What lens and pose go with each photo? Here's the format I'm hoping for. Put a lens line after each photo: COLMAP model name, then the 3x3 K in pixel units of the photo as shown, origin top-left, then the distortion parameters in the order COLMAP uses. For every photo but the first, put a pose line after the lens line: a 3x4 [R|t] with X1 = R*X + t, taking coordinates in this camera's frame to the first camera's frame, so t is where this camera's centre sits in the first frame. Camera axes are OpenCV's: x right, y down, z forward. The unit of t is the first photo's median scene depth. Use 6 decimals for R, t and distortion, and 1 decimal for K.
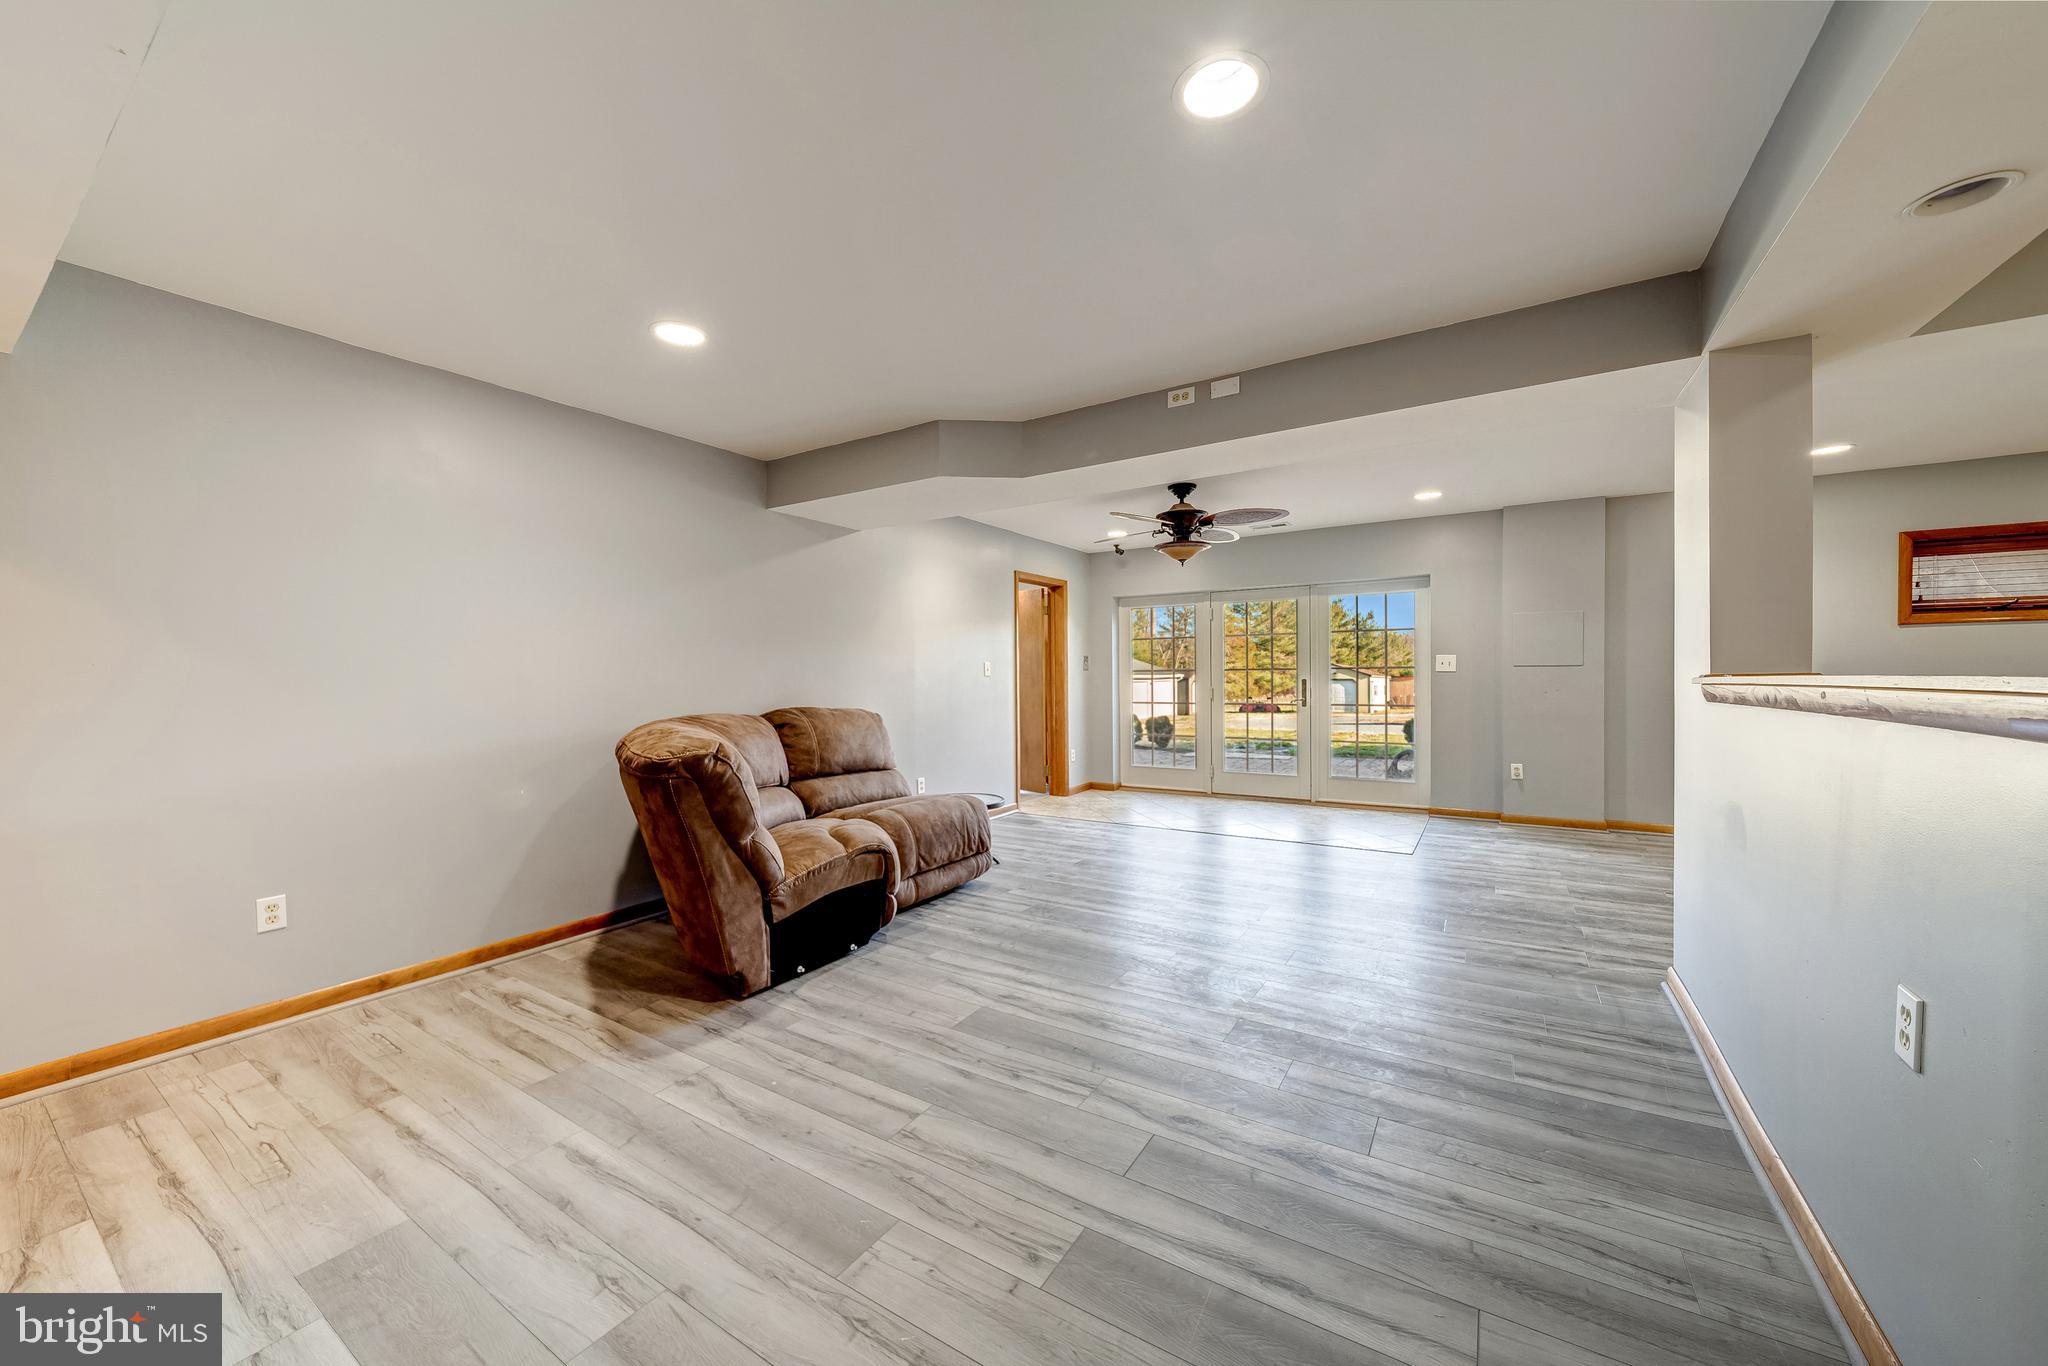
lens RADIAL K [[713.0, 0, 1041.6], [0, 713.0, 686.3], [0, 0, 1]] dist [-0.008711, -0.000023]
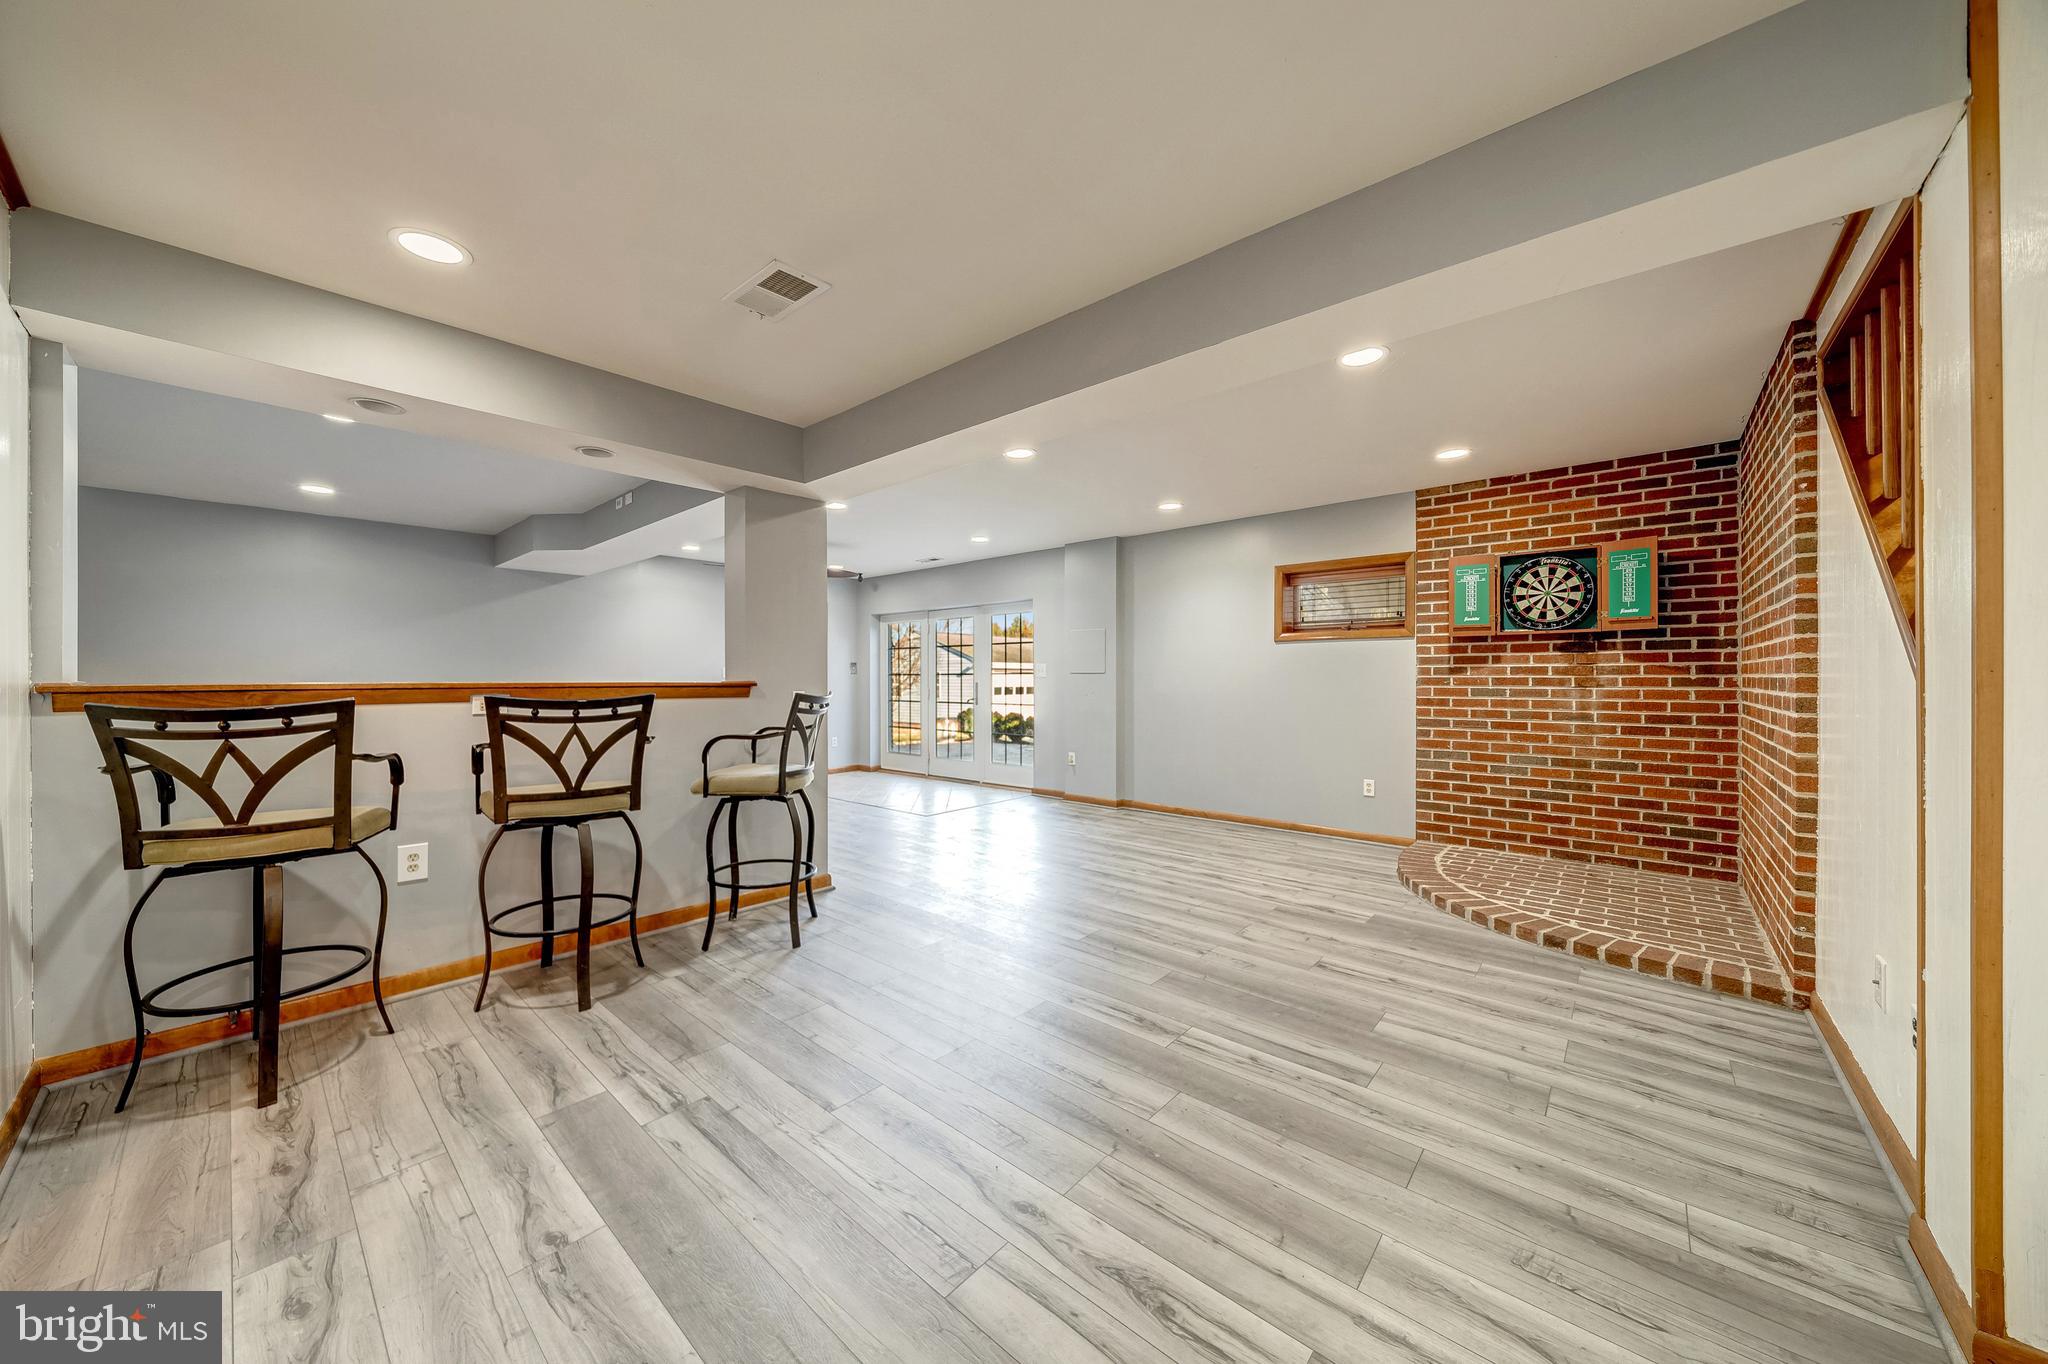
lens RADIAL K [[713.0, 0, 1046.8], [0, 713.0, 677.3], [0, 0, 1]] dist [-0.008711, -0.000023]
pose [[0.991814, 0.005607, -0.127567, 0.723902], [-0.006961, 0.999924, -0.010164, -0.008816], [0.127501, 0.010969, 0.991778, -0.231815]]
